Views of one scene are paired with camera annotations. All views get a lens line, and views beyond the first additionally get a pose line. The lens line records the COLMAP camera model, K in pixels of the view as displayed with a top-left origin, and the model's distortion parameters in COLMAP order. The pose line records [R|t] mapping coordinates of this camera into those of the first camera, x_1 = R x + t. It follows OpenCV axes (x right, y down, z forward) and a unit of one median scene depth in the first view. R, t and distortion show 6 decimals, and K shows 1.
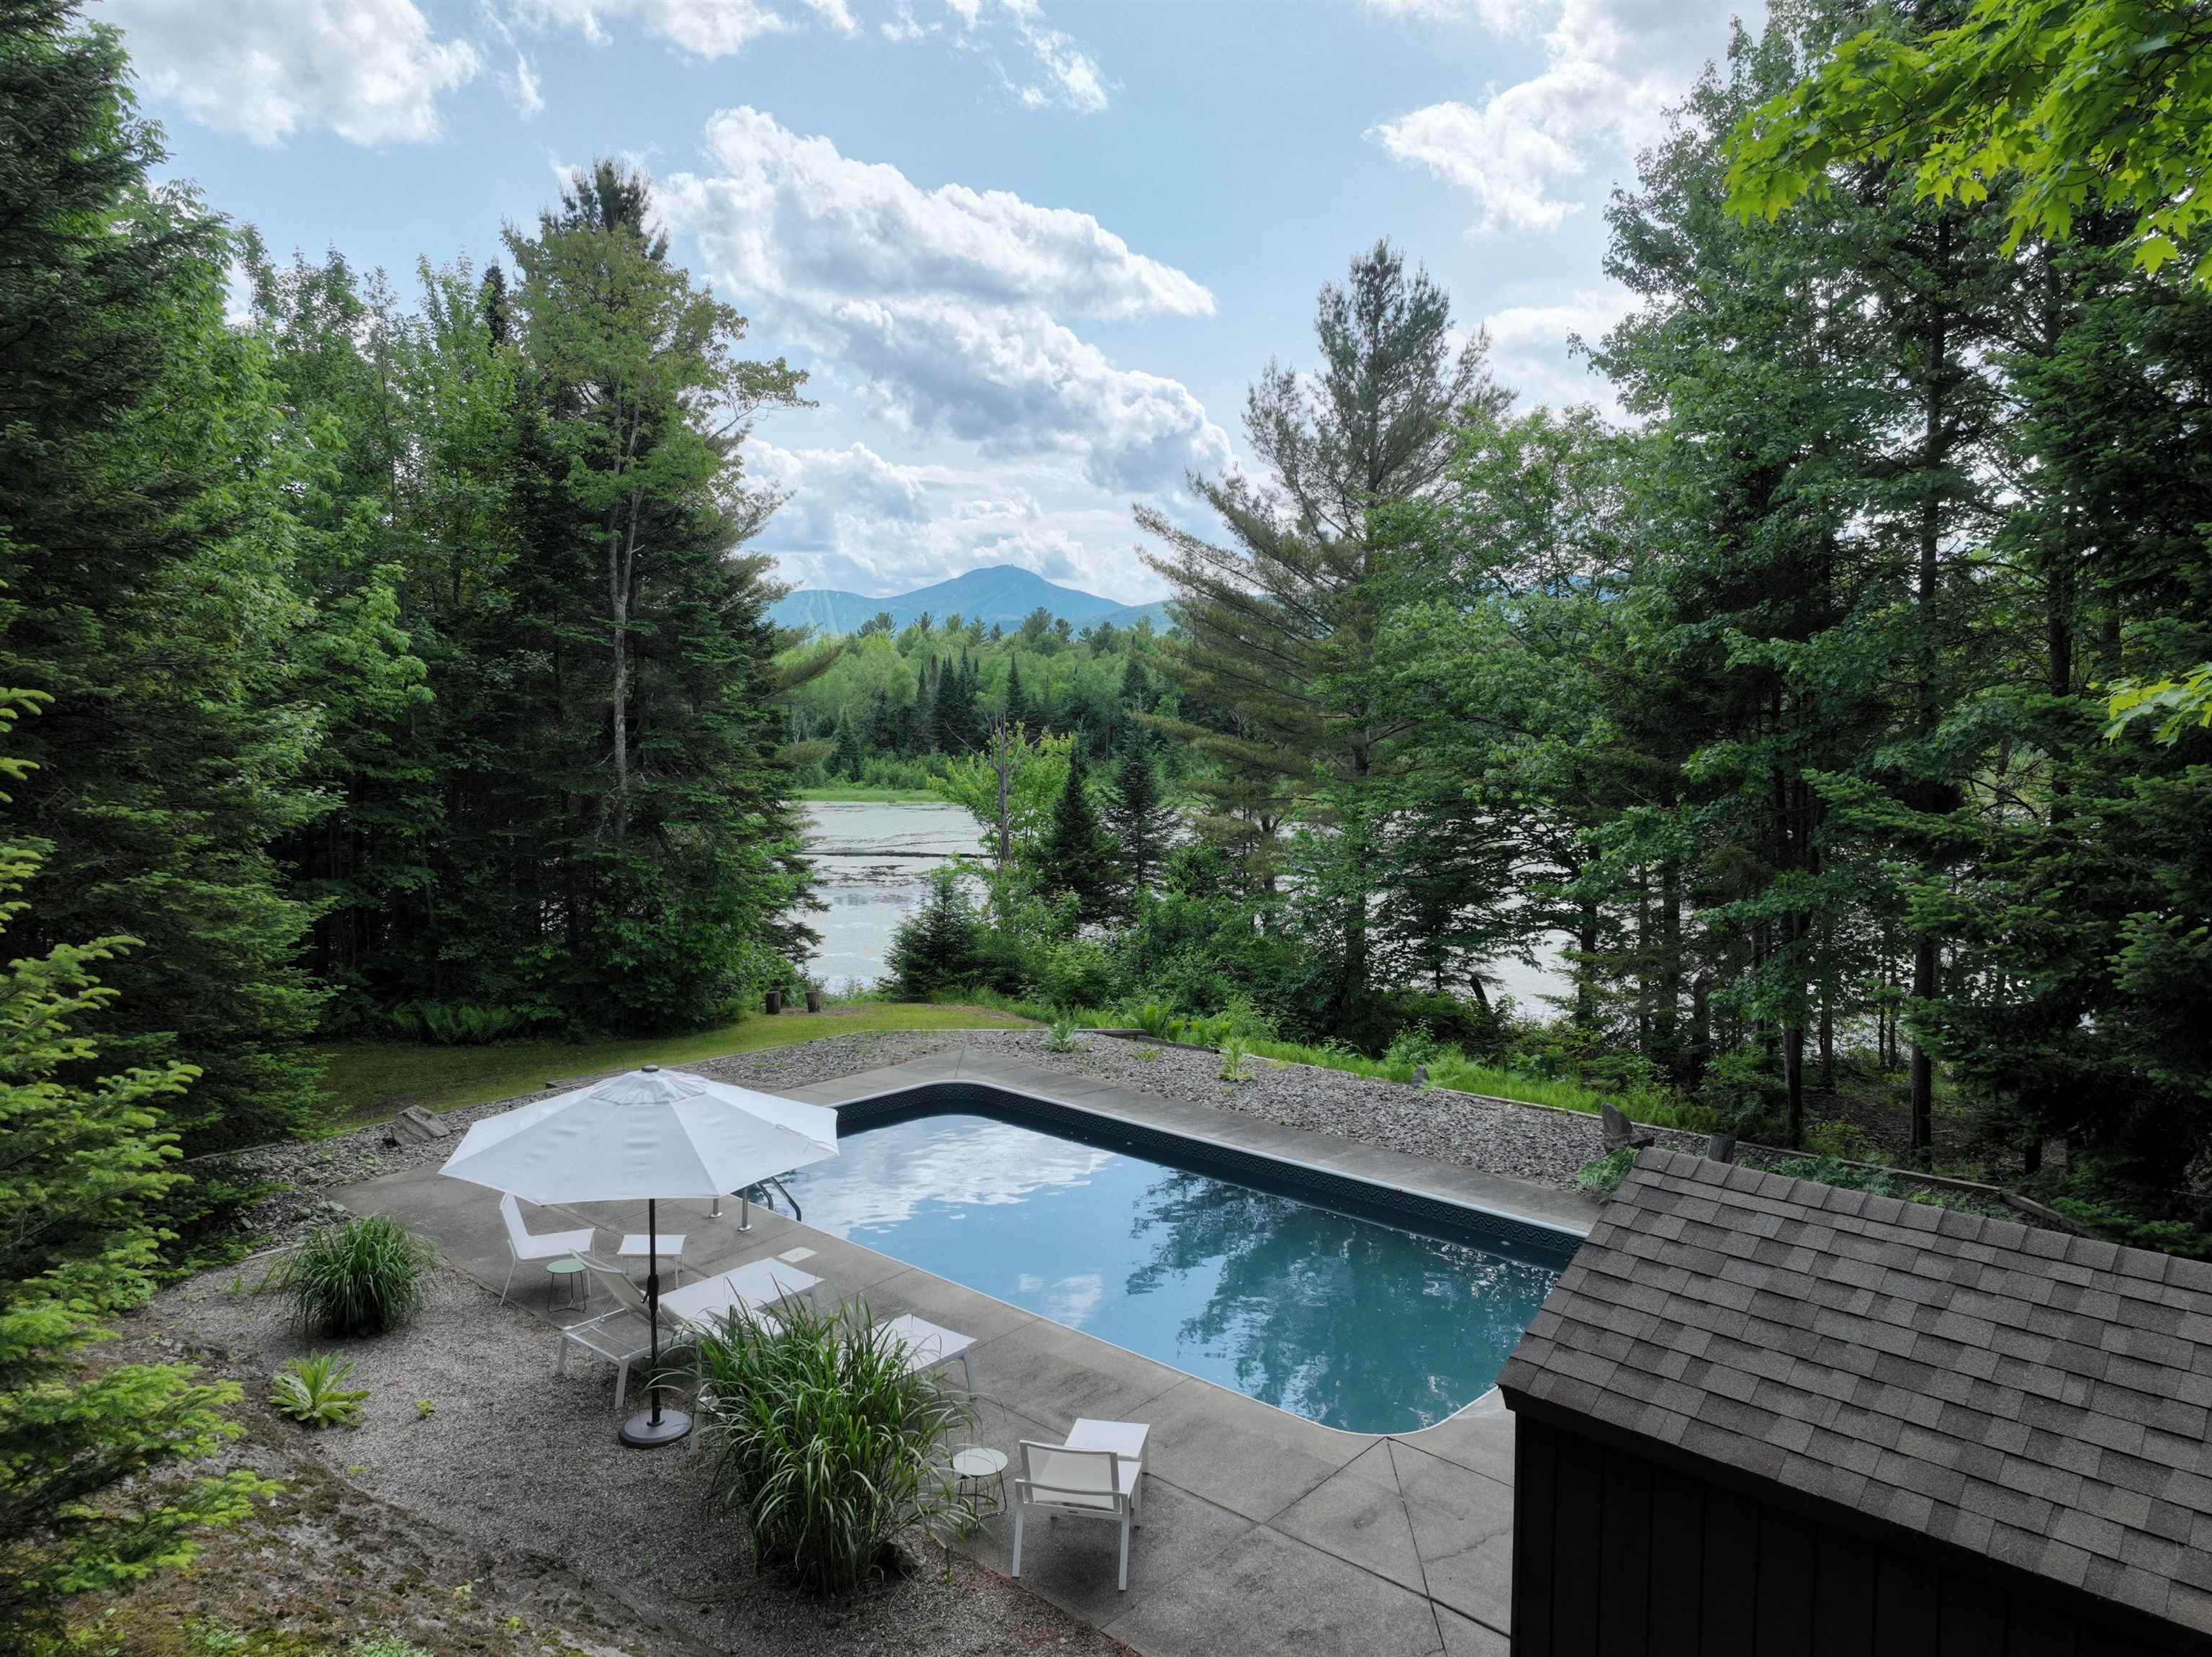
lens RADIAL K [[1553.4, 0, 1098.7], [0, 1553.4, 826.8], [0, 0, 1]] dist [0.007157, 0.000261]
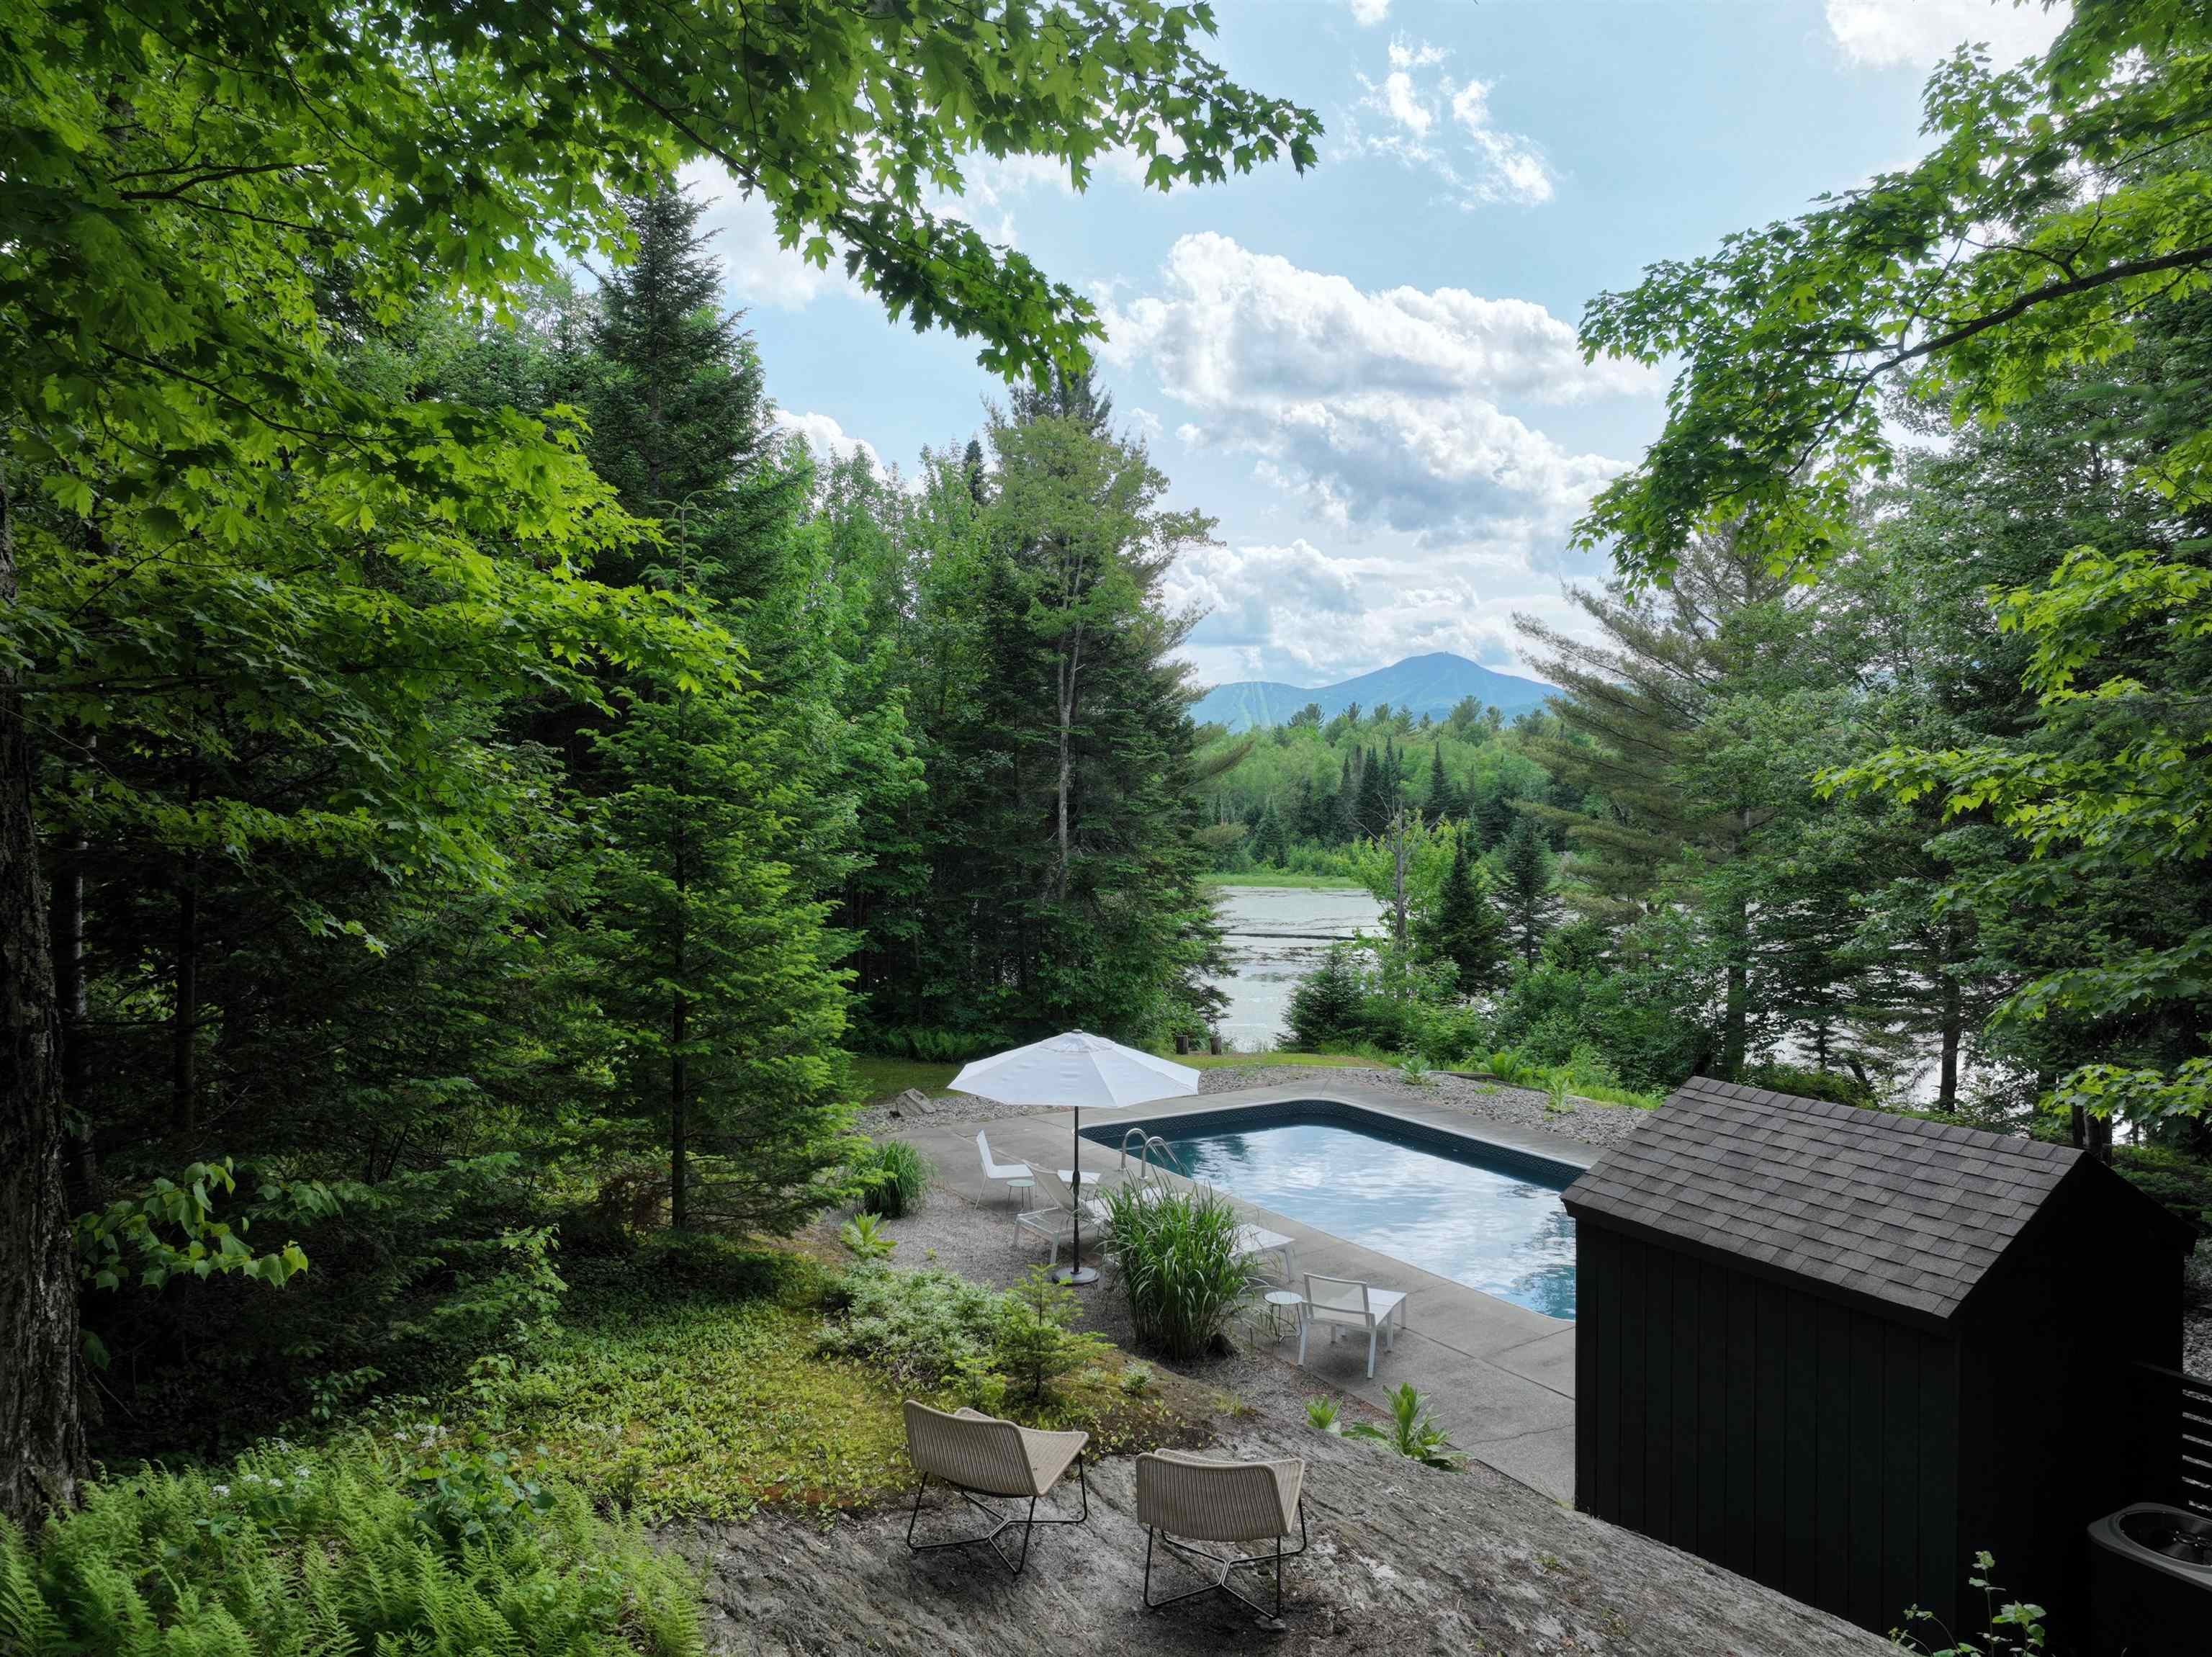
lens RADIAL K [[1553.4, 0, 1098.7], [0, 1553.4, 826.8], [0, 0, 1]] dist [0.007157, 0.000261]
pose [[0.962299, 0.003955, -0.271964, 0.051690], [-0.019494, 0.998326, -0.054461, 0.013938], [0.271293, 0.057710, 0.960765, -0.166645]]
